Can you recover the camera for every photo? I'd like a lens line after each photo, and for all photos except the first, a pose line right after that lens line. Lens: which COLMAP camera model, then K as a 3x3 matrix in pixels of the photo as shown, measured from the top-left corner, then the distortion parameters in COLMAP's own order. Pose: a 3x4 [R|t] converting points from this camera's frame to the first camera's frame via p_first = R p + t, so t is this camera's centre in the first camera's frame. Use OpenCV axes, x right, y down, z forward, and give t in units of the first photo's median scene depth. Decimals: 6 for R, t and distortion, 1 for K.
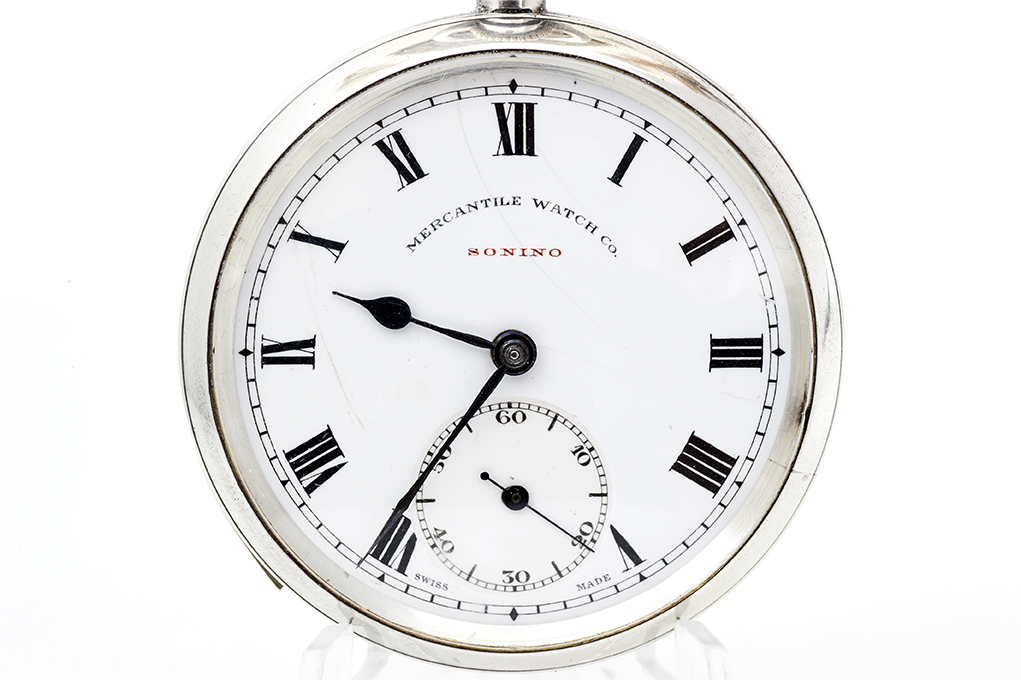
lens RADIAL K [[3332.7, 0, 509.3], [0, 3332.7, 338.7], [0, 0, 1]] dist [0.228700, 0.000000]
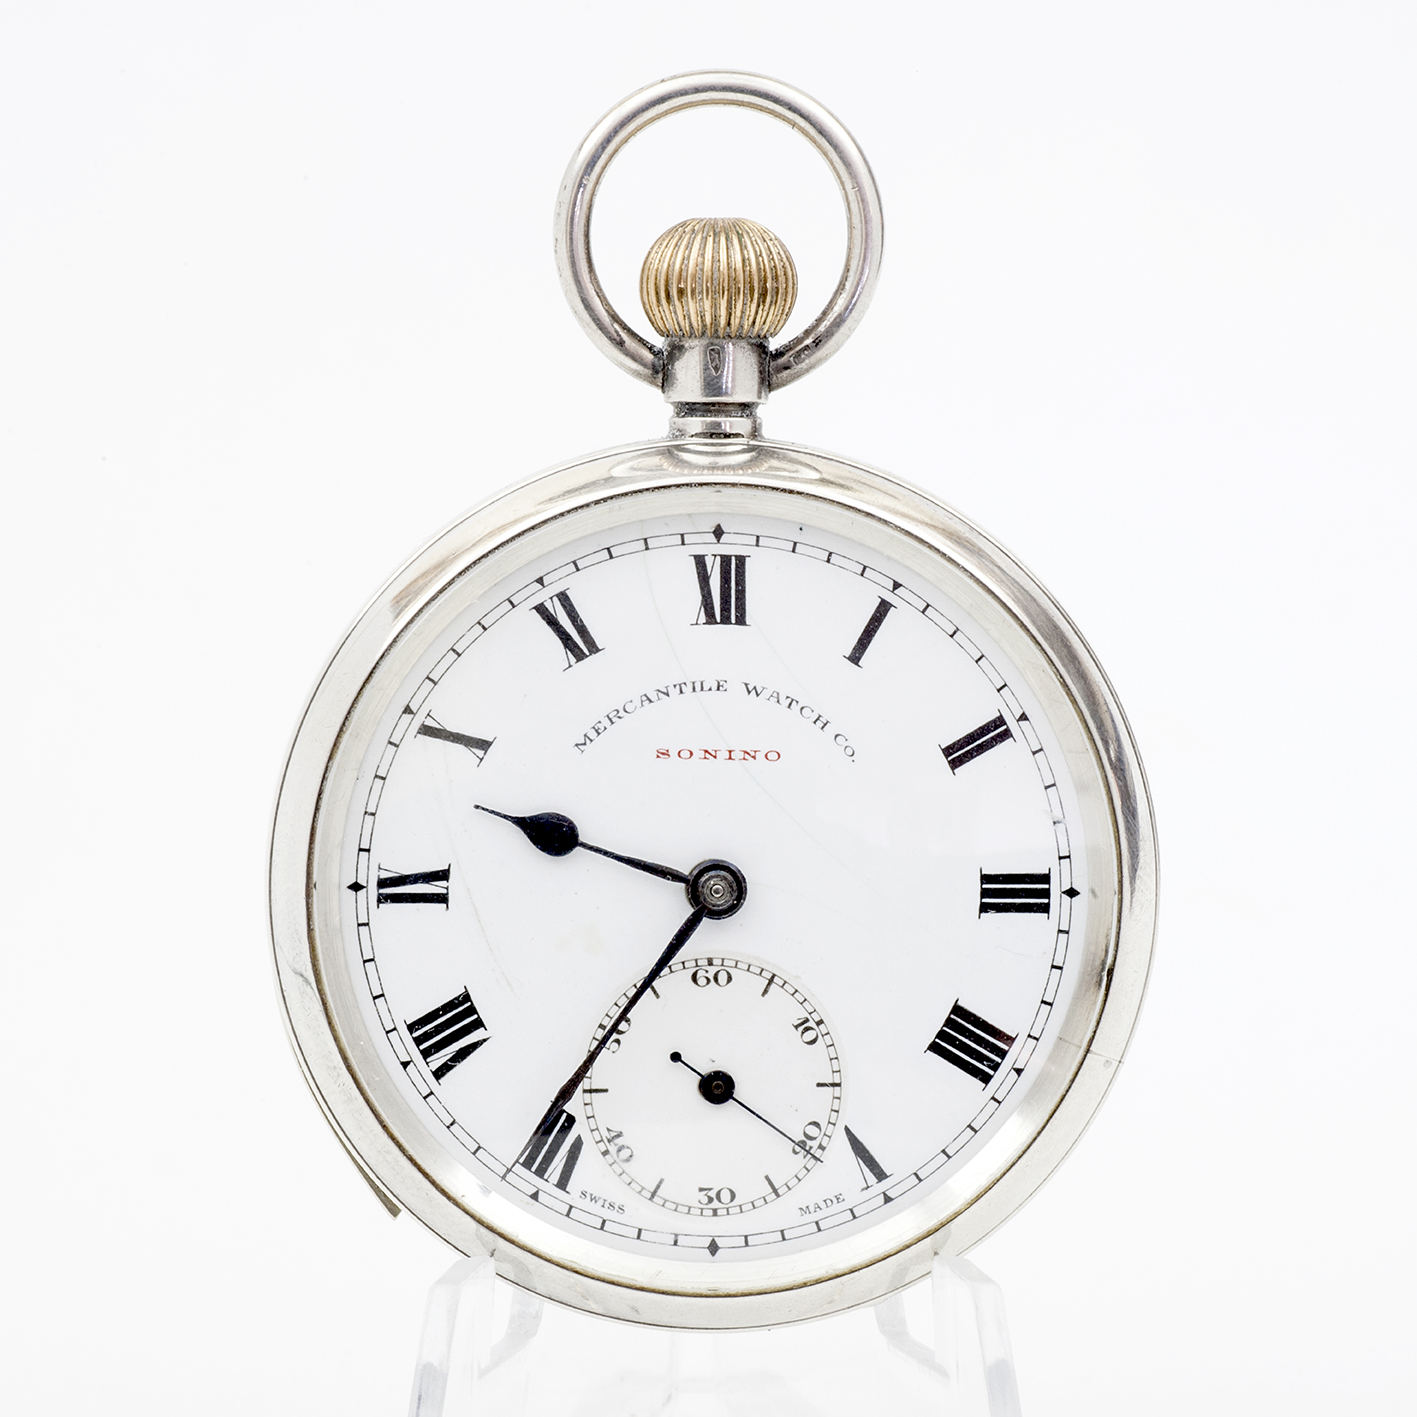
lens RADIAL K [[6921.0, 0, 709.0], [0, 6921.0, 709.8], [0, 0, 1]] dist [0.346554, 0.000000]
pose [[0.999930, 0.008051, 0.008621, -0.013930], [-0.007196, 0.995449, -0.095028, 0.111288], [-0.009346, 0.094959, 0.995437, -0.544131]]
